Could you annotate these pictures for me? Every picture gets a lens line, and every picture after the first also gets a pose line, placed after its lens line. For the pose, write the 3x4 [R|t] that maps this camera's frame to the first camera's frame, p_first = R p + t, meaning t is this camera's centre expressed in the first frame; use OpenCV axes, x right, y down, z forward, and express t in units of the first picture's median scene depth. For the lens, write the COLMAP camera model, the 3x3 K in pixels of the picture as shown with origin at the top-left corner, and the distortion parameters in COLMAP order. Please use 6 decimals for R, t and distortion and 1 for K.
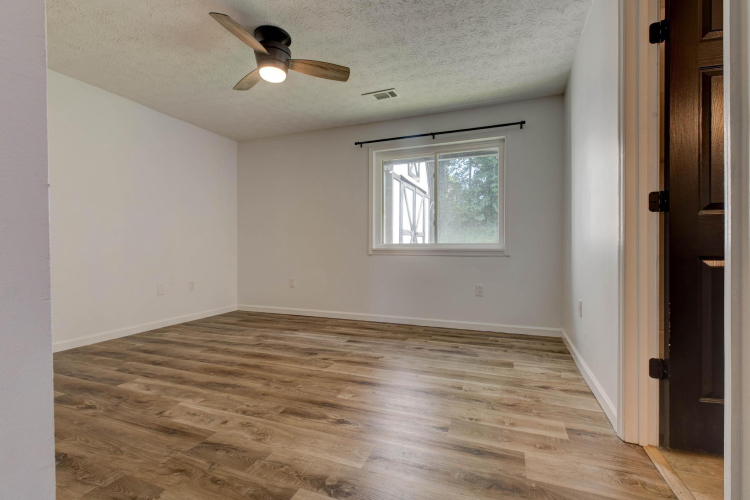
lens RADIAL K [[335.3, 0, 378.9], [0, 335.3, 250.9], [0, 0, 1]] dist [0.007373, -0.002531]
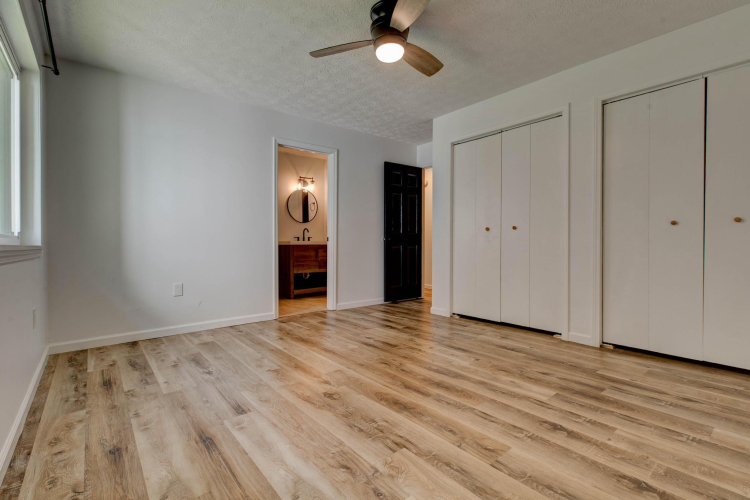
lens RADIAL K [[335.3, 0, 372.8], [0, 335.3, 244.0], [0, 0, 1]] dist [0.007373, -0.002531]
pose [[-0.876602, 0.008689, 0.481138, -0.720501], [0.013309, 0.999892, 0.006191, -0.004628], [-0.481032, 0.011831, -0.876623, 1.843800]]
